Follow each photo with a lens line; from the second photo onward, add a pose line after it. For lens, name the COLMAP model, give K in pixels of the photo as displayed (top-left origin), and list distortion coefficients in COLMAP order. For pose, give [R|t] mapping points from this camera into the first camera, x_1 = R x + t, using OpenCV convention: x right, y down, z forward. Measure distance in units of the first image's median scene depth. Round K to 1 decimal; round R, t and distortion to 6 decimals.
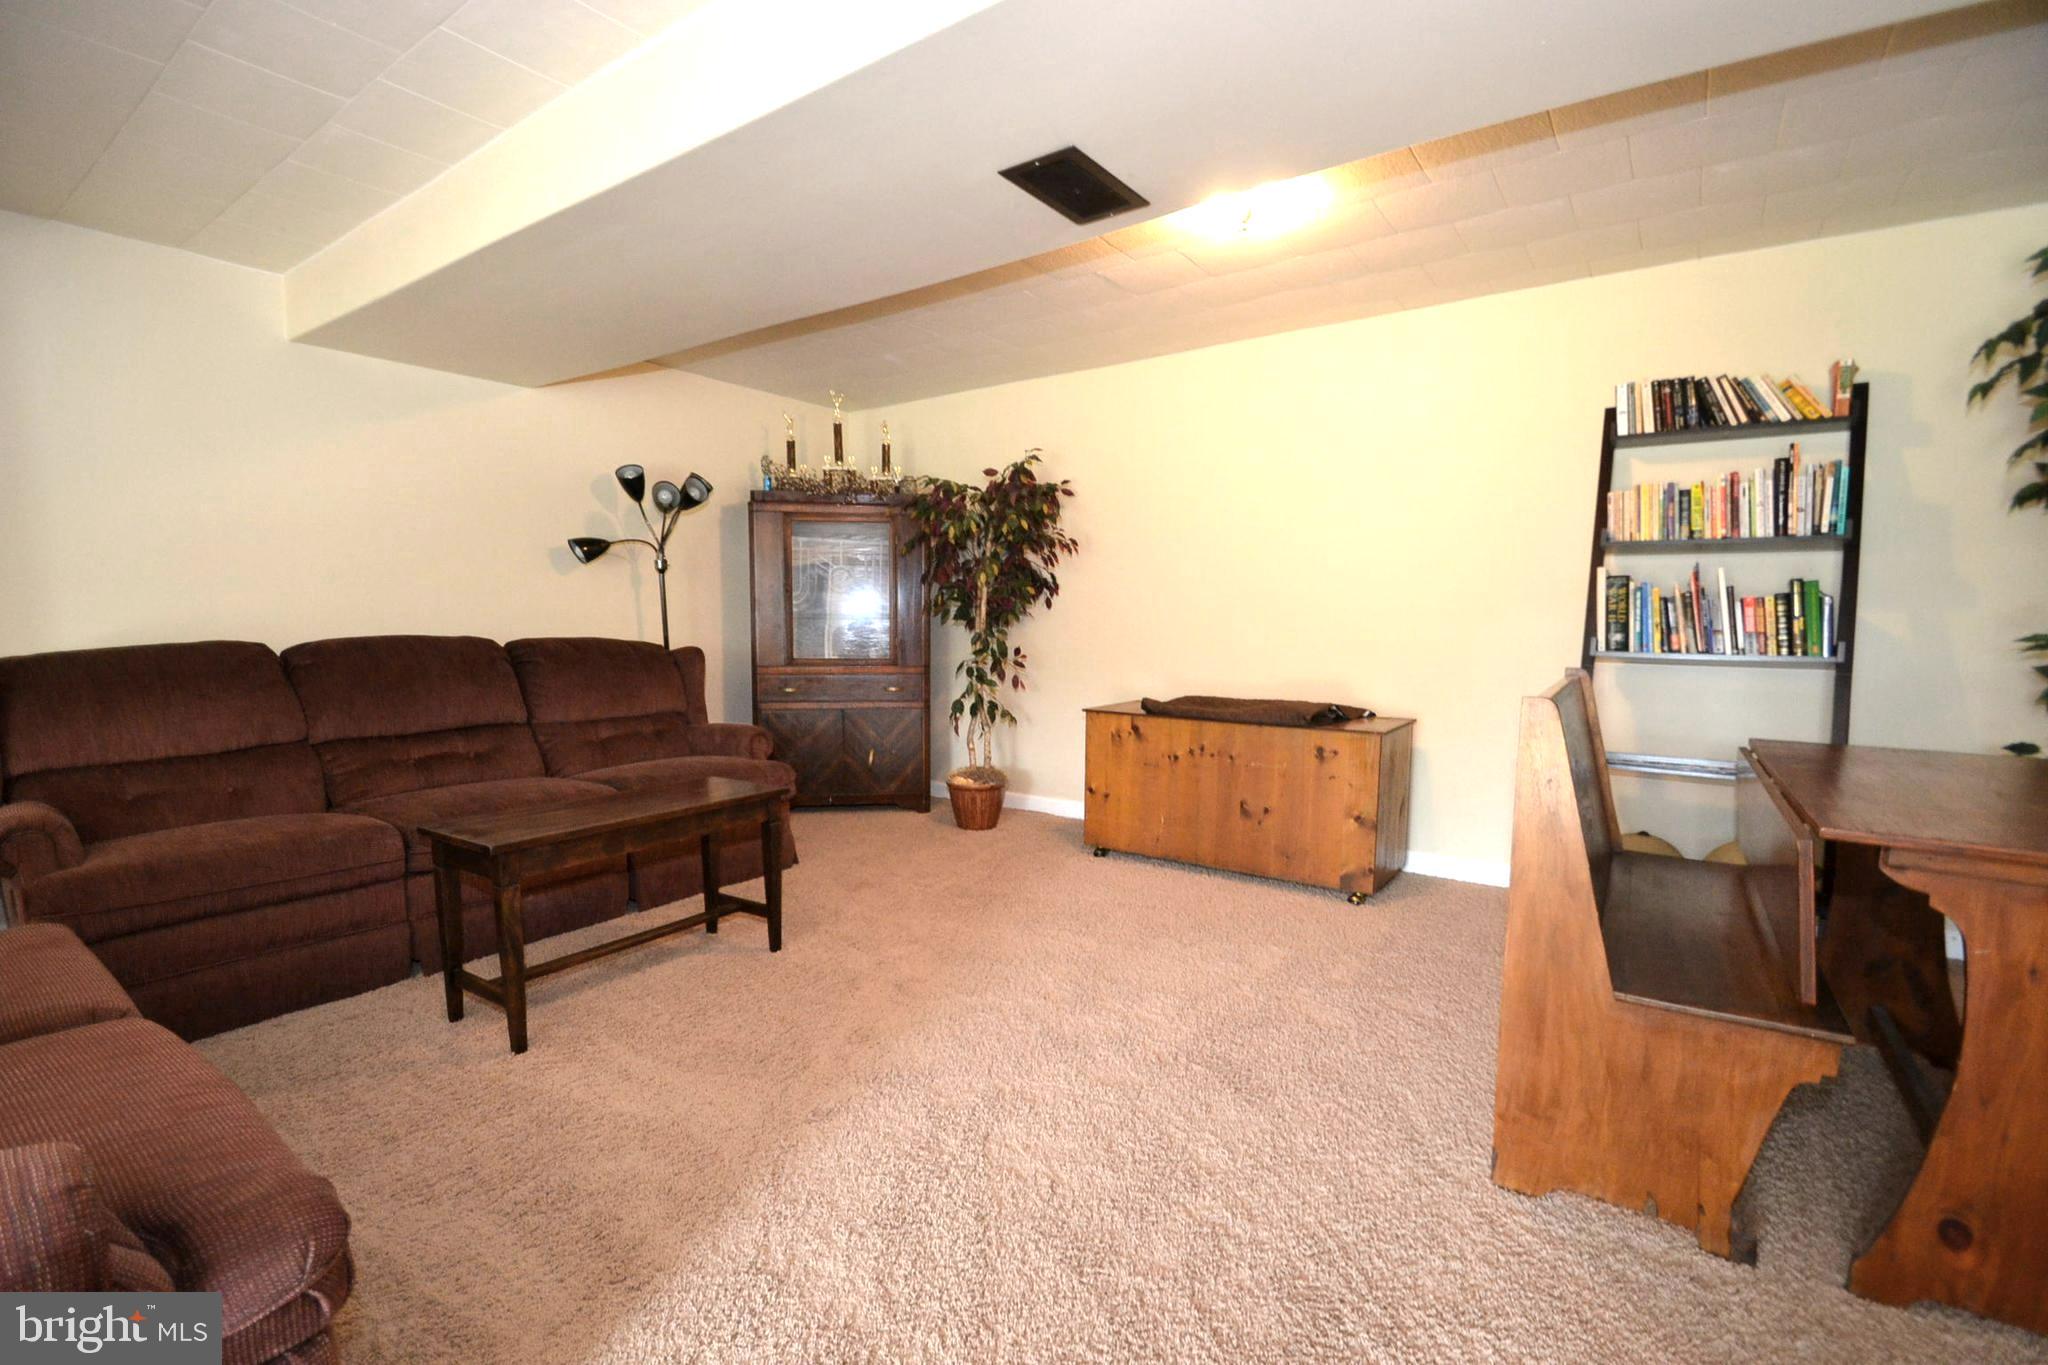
lens RADIAL K [[917.9, 0, 1029.0], [0, 917.9, 681.0], [0, 0, 1]] dist [0.009207, -0.001886]
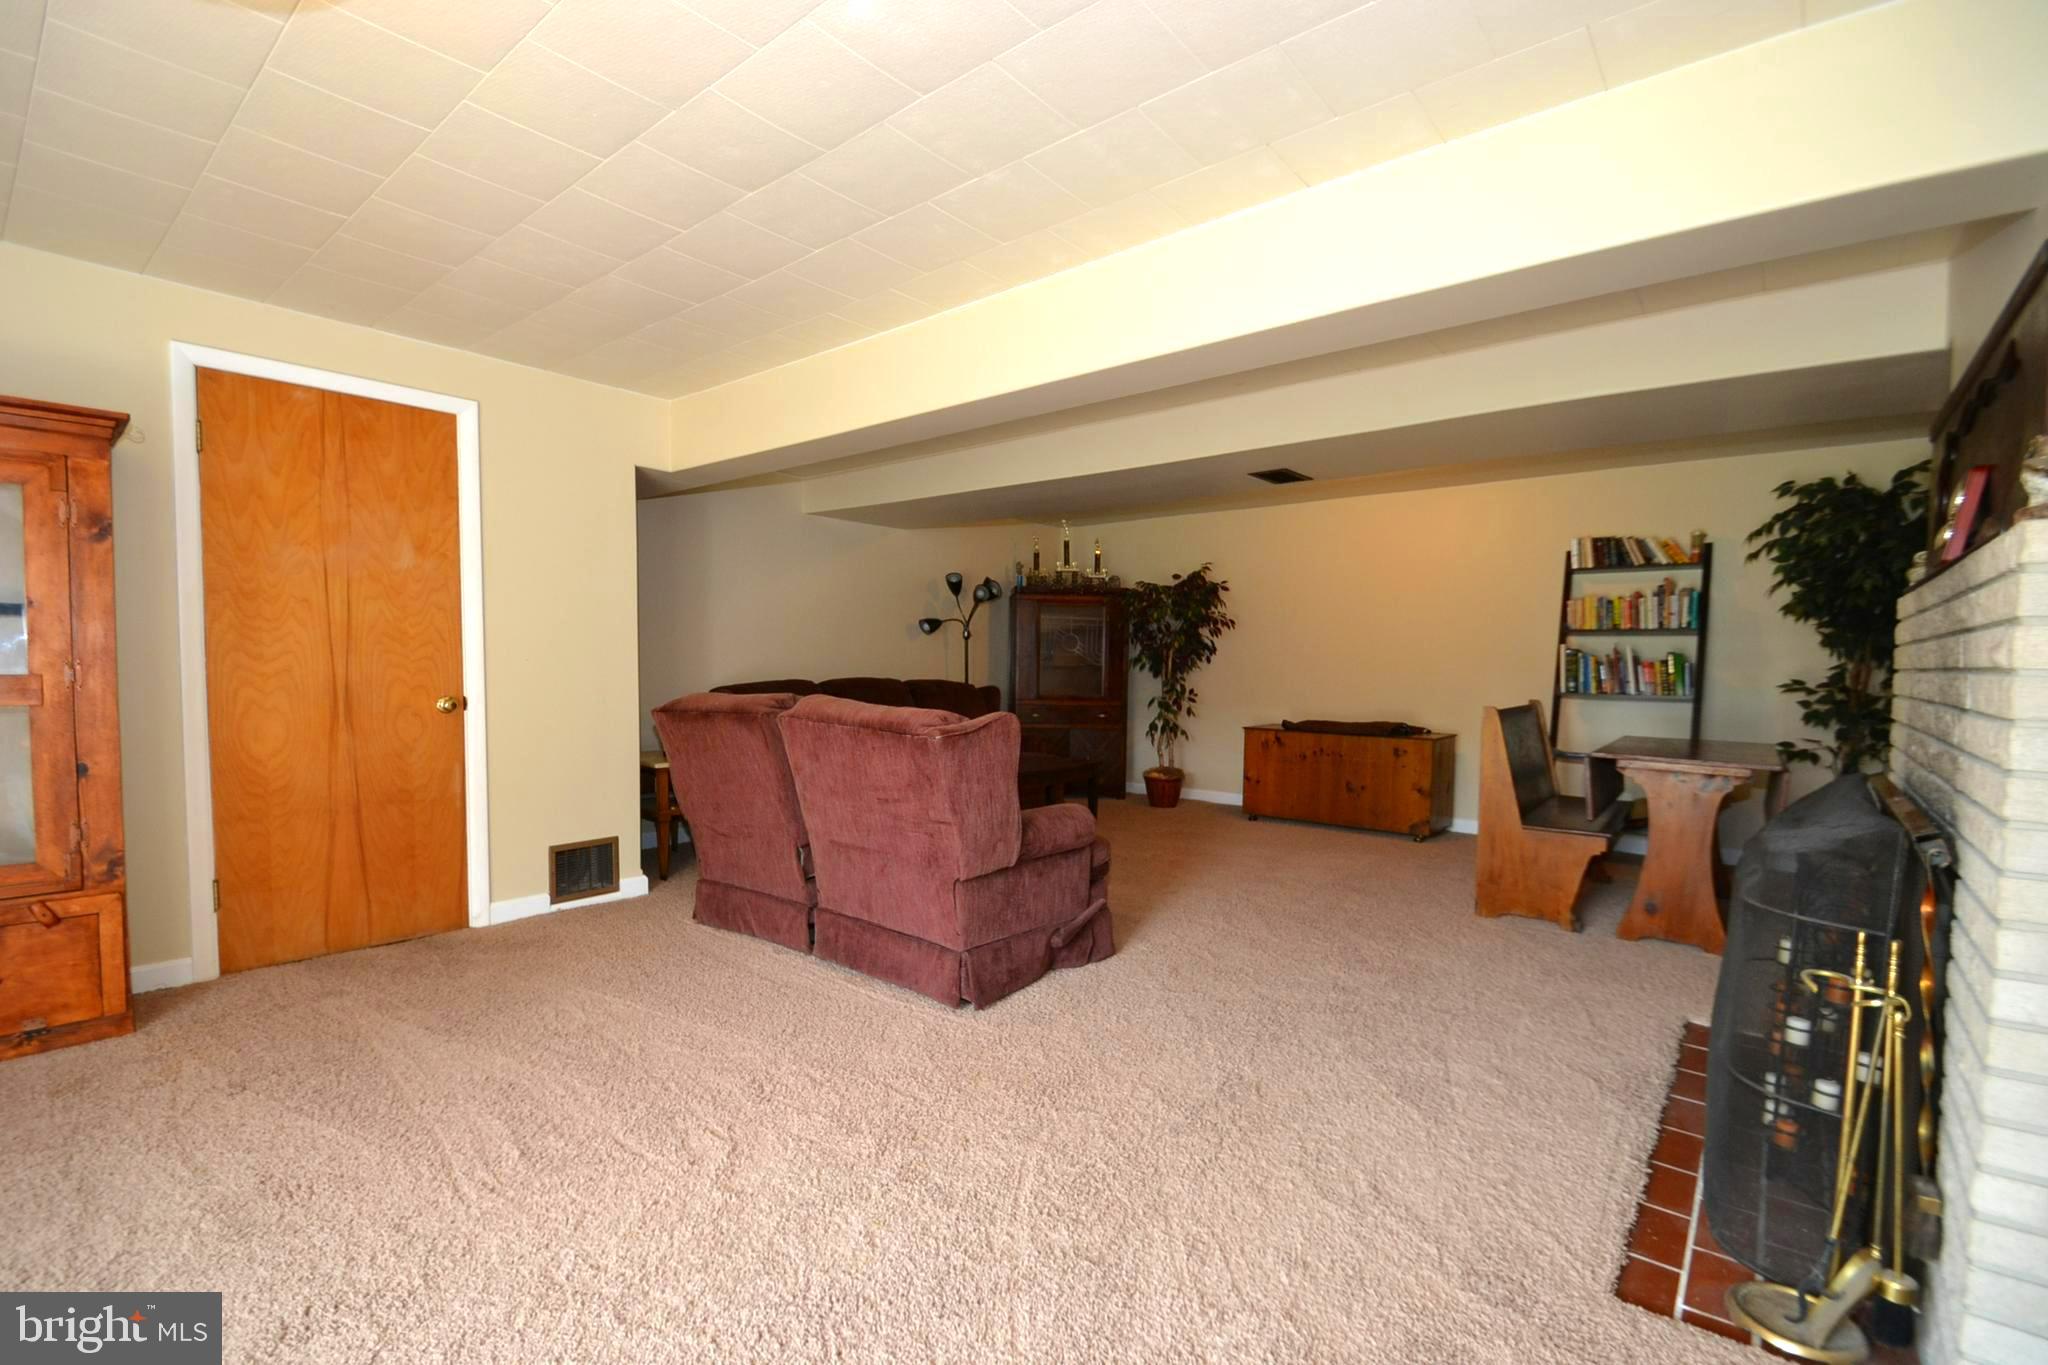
lens RADIAL K [[917.9, 0, 1015.9], [0, 917.9, 691.1], [0, 0, 1]] dist [0.009207, -0.001886]
pose [[0.996610, 0.009631, -0.081707, -0.217429], [-0.013145, 0.999006, -0.042584, 0.043886], [0.081216, 0.043514, 0.995746, -0.665409]]
